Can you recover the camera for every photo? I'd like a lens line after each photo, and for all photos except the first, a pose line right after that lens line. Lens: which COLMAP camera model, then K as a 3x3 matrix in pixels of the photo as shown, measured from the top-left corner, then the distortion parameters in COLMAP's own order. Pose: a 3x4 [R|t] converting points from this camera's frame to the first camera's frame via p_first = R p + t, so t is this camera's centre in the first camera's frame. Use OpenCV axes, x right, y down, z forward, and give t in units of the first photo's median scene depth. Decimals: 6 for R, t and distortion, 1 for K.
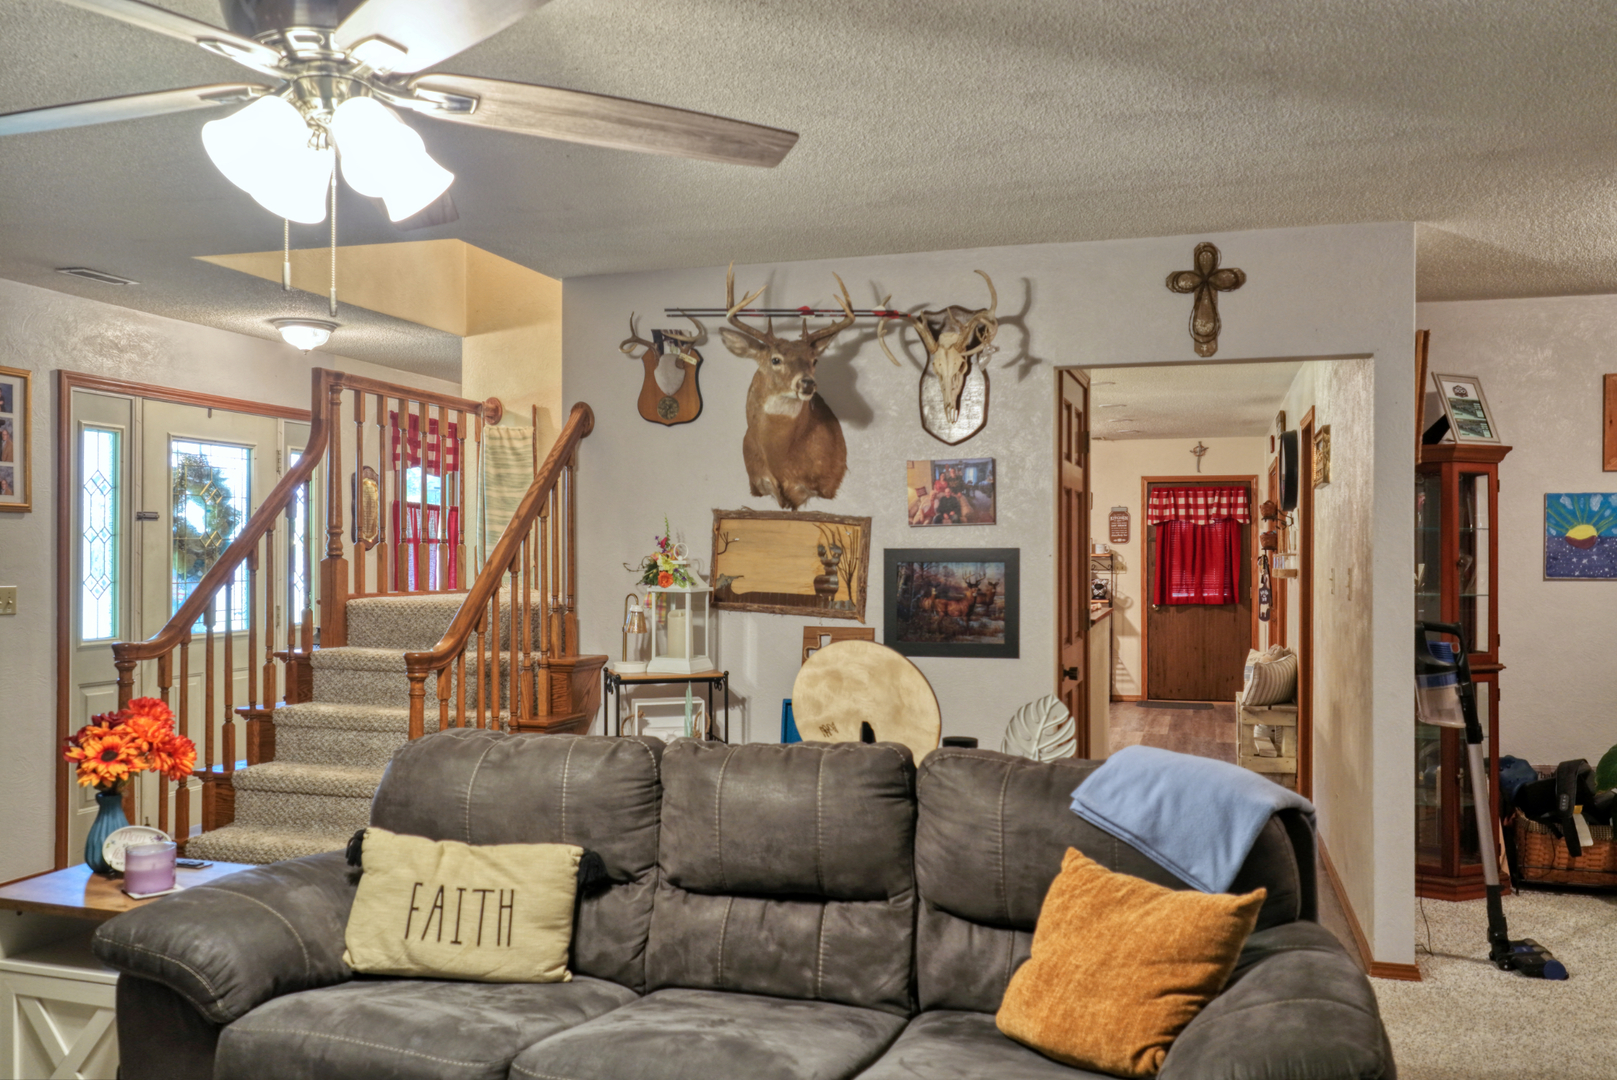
lens RADIAL K [[1349.7, 0, 810.7], [0, 1349.7, 545.1], [0, 0, 1]] dist [-0.013064, 0.041583]
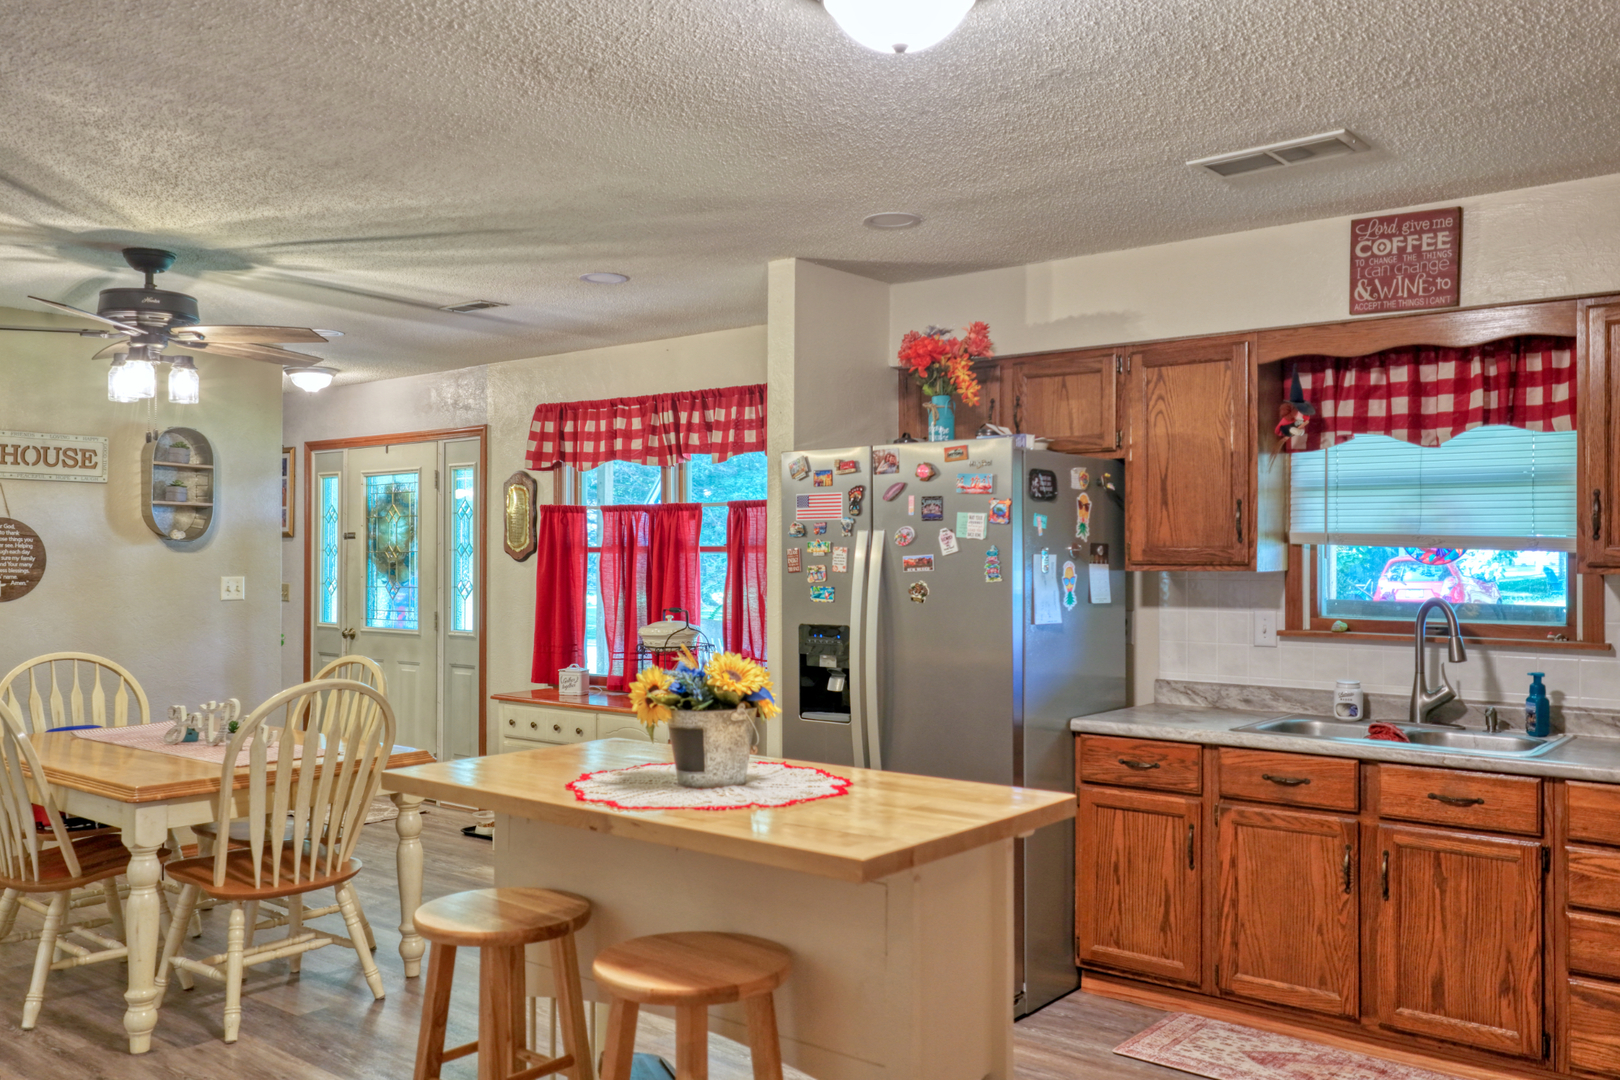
lens RADIAL K [[1352.2, 0, 808.1], [0, 1352.2, 548.6], [0, 0, 1]] dist [-0.013064, 0.041583]
pose [[-0.388806, -0.009512, -0.921271, 0.732776], [0.002955, 0.999929, -0.011571, 0.010409], [0.921315, -0.007221, -0.388750, 2.516708]]
